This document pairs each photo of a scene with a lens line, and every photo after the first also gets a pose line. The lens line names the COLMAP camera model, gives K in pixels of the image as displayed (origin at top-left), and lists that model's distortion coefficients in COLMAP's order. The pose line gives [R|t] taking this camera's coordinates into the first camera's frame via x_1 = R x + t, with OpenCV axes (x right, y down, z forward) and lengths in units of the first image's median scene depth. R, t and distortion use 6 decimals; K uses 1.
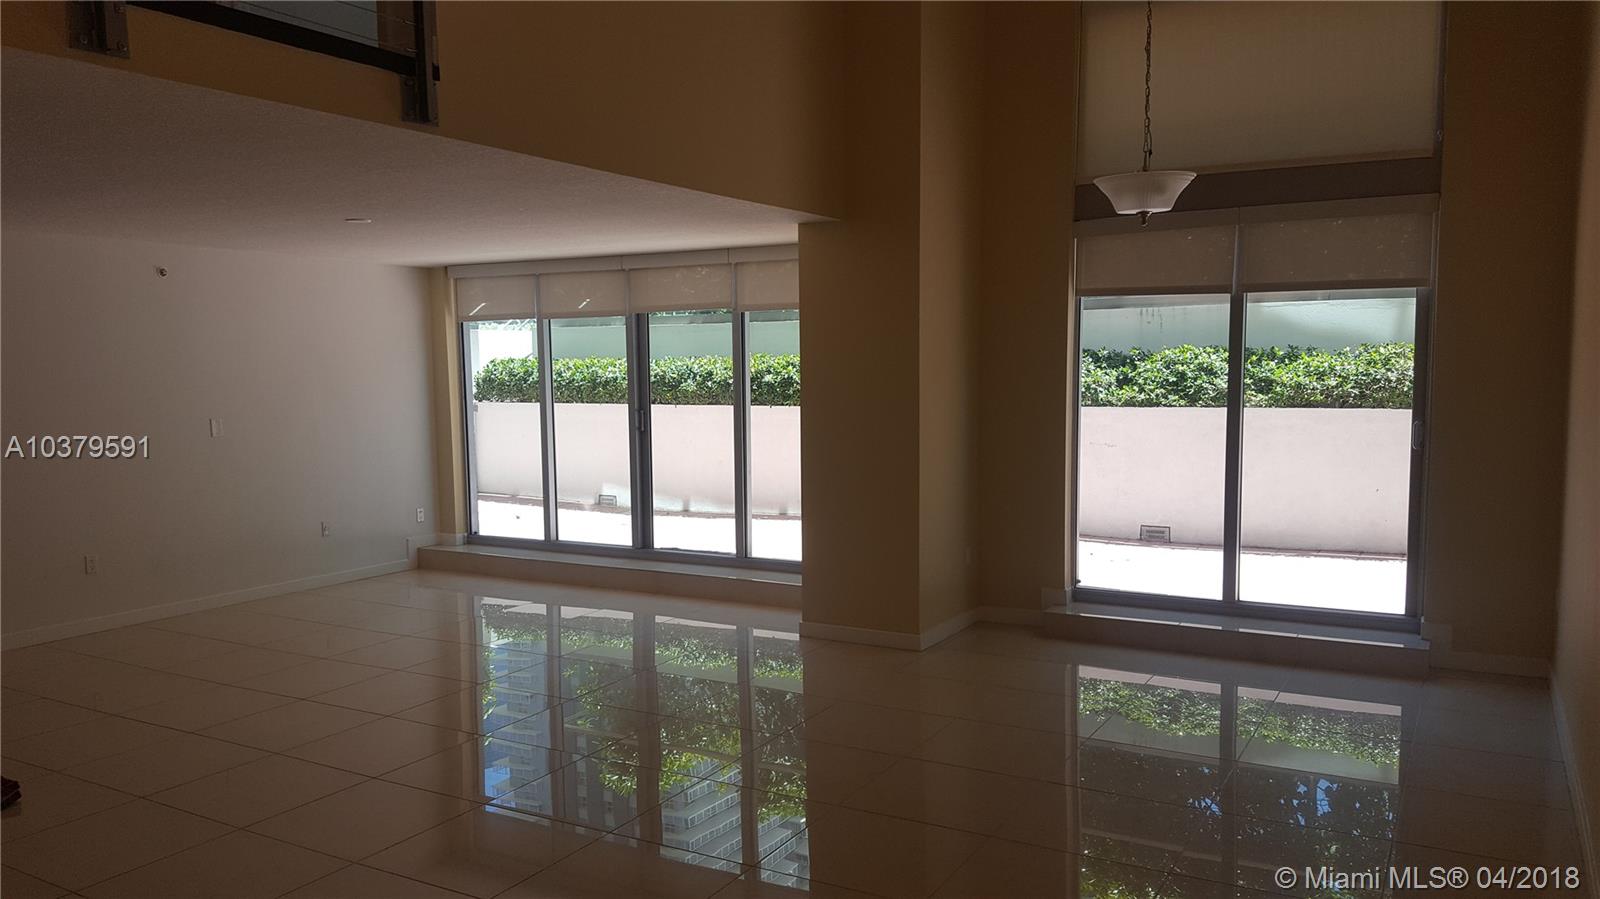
lens RADIAL K [[1200.5, 0, 800.0], [0, 1200.5, 449.5], [0, 0, 1]] dist [0.002828, -0.002086]
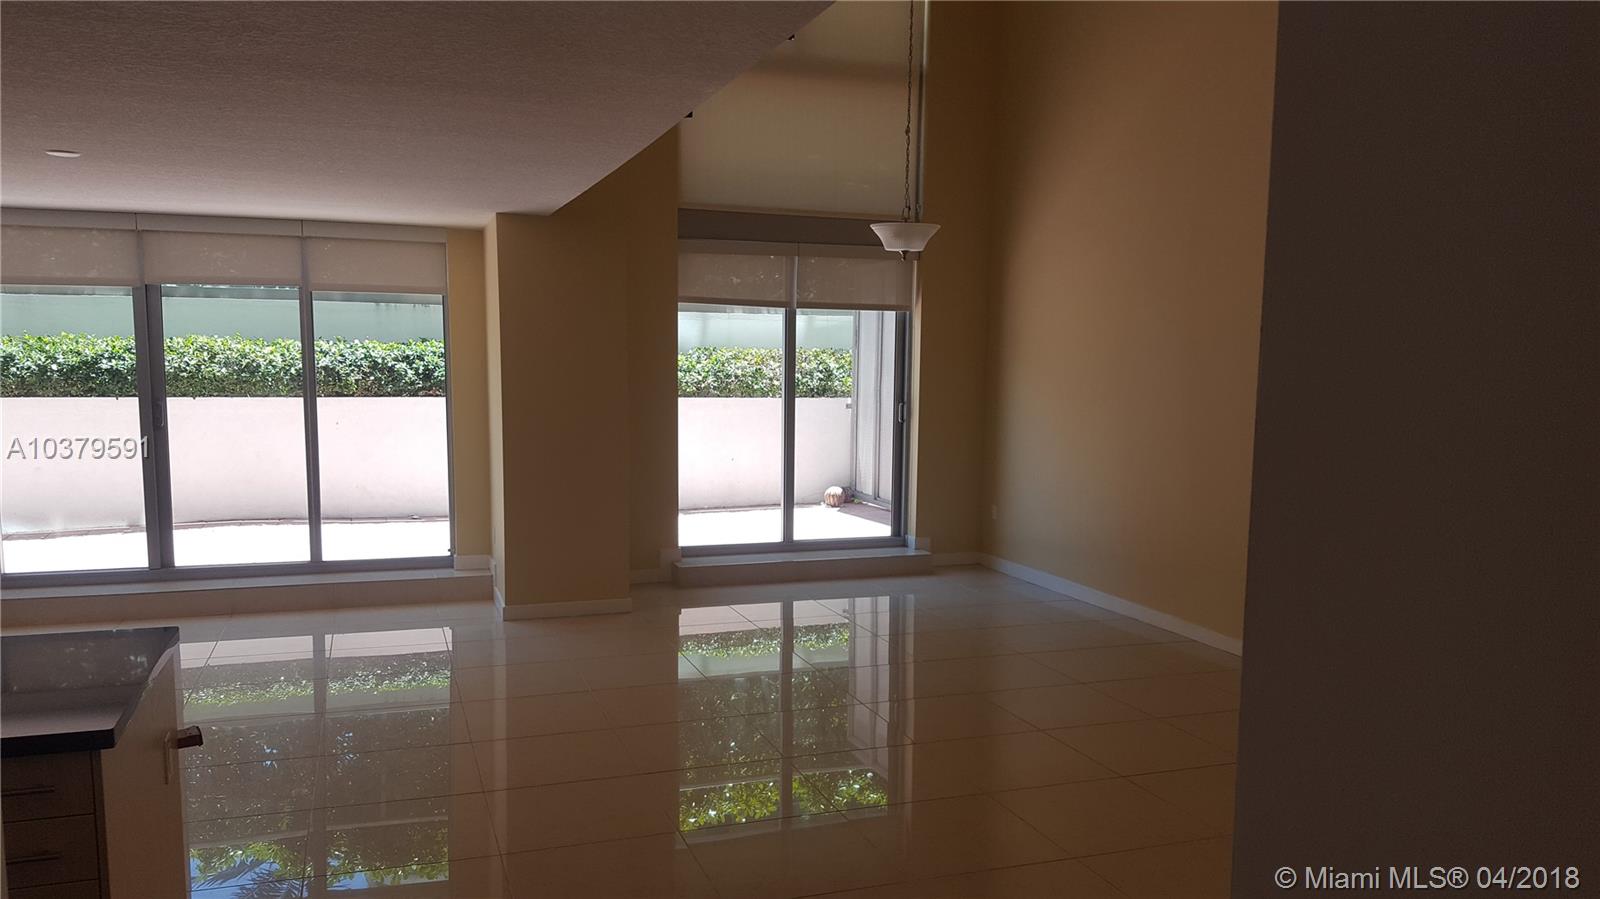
lens RADIAL K [[1040.6, 0, 799.5], [0, 1040.6, 488.0], [0, 0, 1]] dist [-0.079066, -0.000871]
pose [[0.620692, -0.072497, 0.780696, -0.469765], [0.026977, 0.997101, 0.071145, -0.014434], [-0.783590, -0.023098, 0.620848, 0.261911]]
